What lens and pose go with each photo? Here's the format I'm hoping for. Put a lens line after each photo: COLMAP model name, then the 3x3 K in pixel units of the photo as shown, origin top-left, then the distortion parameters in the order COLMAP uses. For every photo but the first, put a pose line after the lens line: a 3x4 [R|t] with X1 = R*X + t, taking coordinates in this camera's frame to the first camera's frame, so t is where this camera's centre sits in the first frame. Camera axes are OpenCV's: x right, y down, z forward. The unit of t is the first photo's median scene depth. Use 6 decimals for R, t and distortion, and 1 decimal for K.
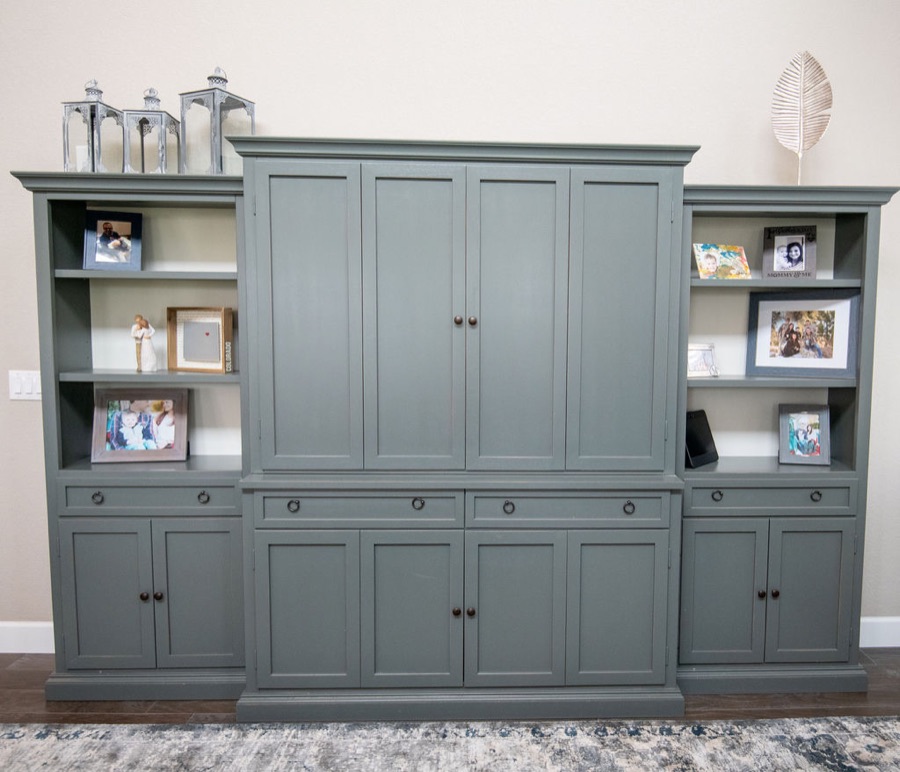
lens RADIAL K [[676.3, 0, 457.9], [0, 676.3, 384.8], [0, 0, 1]] dist [-0.025669, 0.010860]
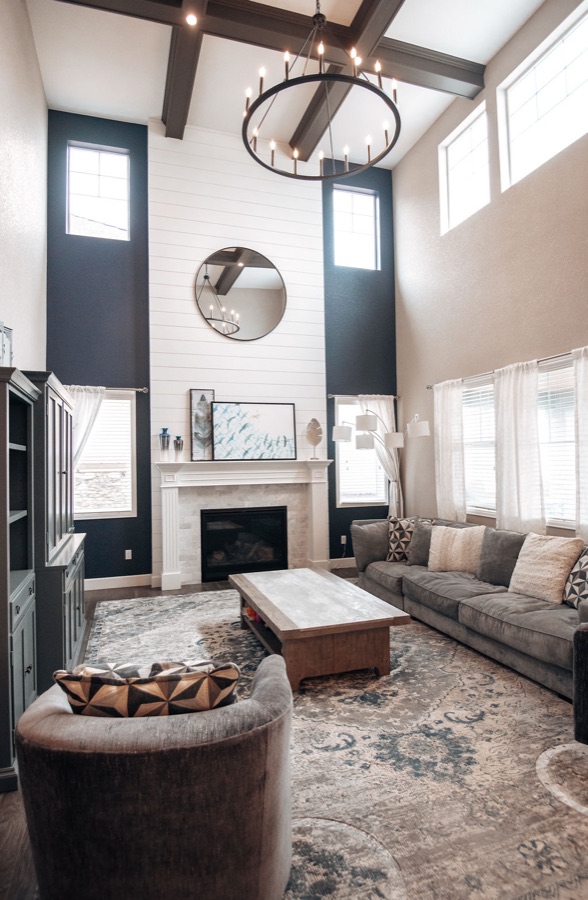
lens RADIAL K [[481.1, 0, 292.6], [0, 481.1, 447.8], [0, 0, 1]] dist [-0.001023, -0.020370]
pose [[-0.294308, 0.035085, 0.955066, -1.537751], [0.102978, 0.994672, -0.004807, -0.078002], [-0.950147, 0.096936, -0.296353, 0.703889]]
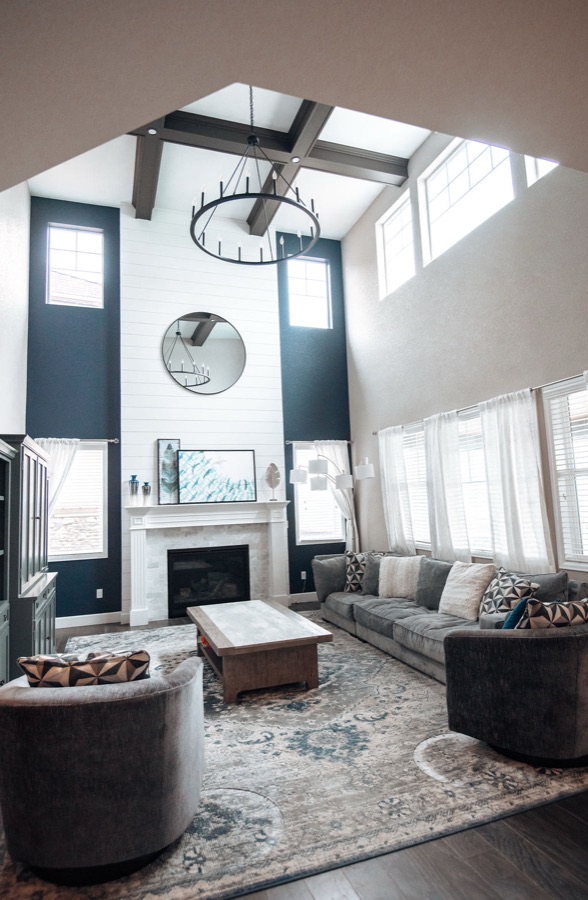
lens RADIAL K [[481.1, 0, 288.0], [0, 481.1, 451.0], [0, 0, 1]] dist [-0.001023, -0.020370]
pose [[-0.313052, 0.113748, 0.942900, -1.809617], [0.123126, 0.989284, -0.078465, -0.073241], [-0.941721, 0.091532, -0.323703, 0.638732]]
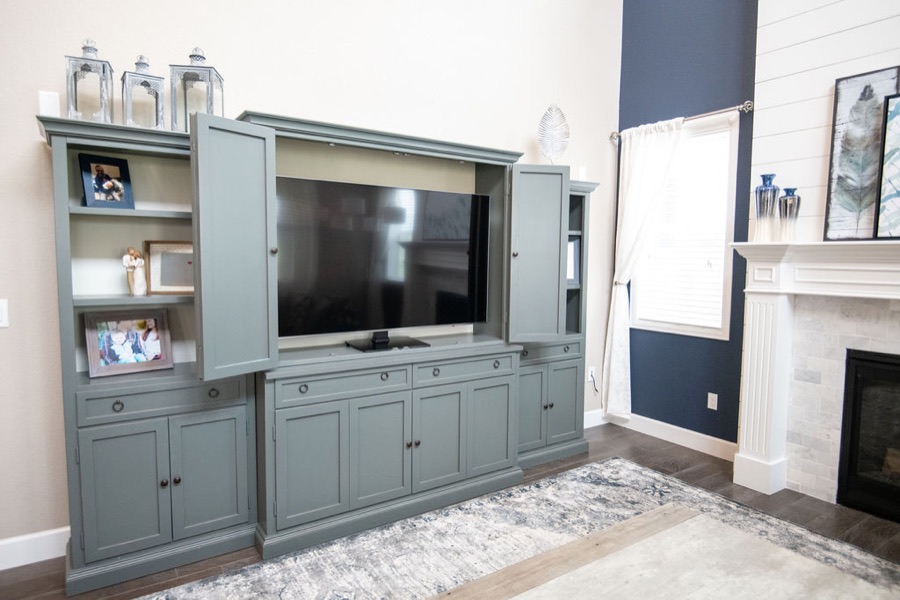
lens RADIAL K [[539.5, 0, 435.0], [0, 539.5, 300.4], [0, 0, 1]] dist [-0.026615, -0.004896]
pose [[0.851892, -0.043800, 0.521883, -0.534265], [0.047526, 0.998850, 0.006252, 0.008189], [-0.521557, 0.019477, 0.852994, -0.062722]]
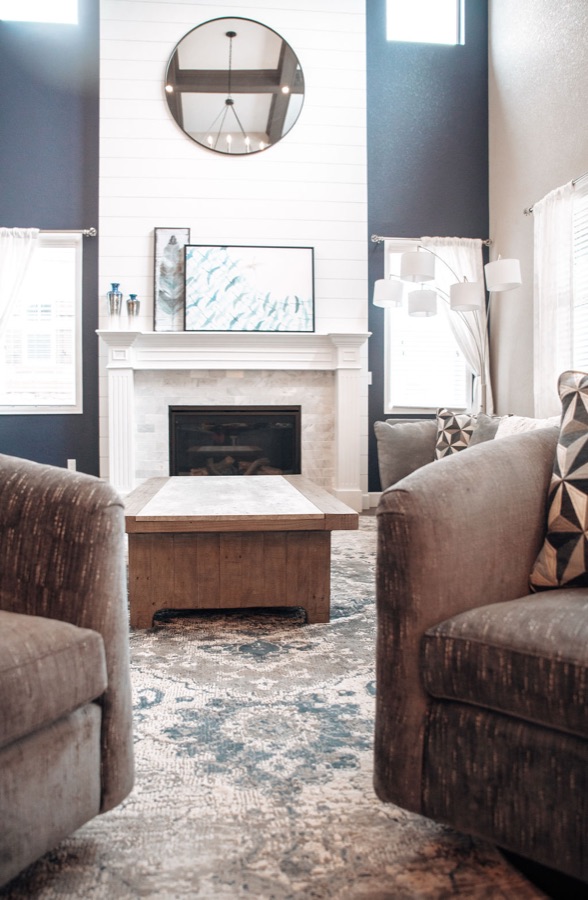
lens RADIAL K [[641.9, 0, 280.9], [0, 641.9, 432.1], [0, 0, 1]] dist [-0.133269, 0.092265]
pose [[-0.081489, -0.027321, 0.996300, -1.296468], [0.093053, 0.995049, 0.034898, 0.214579], [-0.992321, 0.095552, -0.078544, 0.269000]]
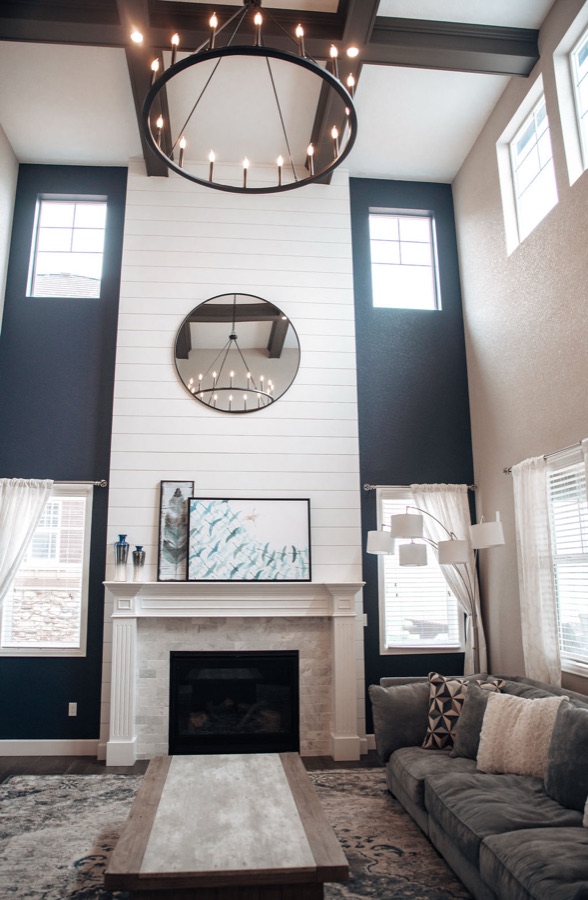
lens RADIAL K [[641.9, 0, 277.0], [0, 641.9, 443.7], [0, 0, 1]] dist [-0.133269, 0.092265]
pose [[-0.075492, 0.210703, 0.974631, -1.437568], [0.093068, 0.974642, -0.203497, -0.053279], [-0.992794, 0.075345, -0.093187, 0.247642]]
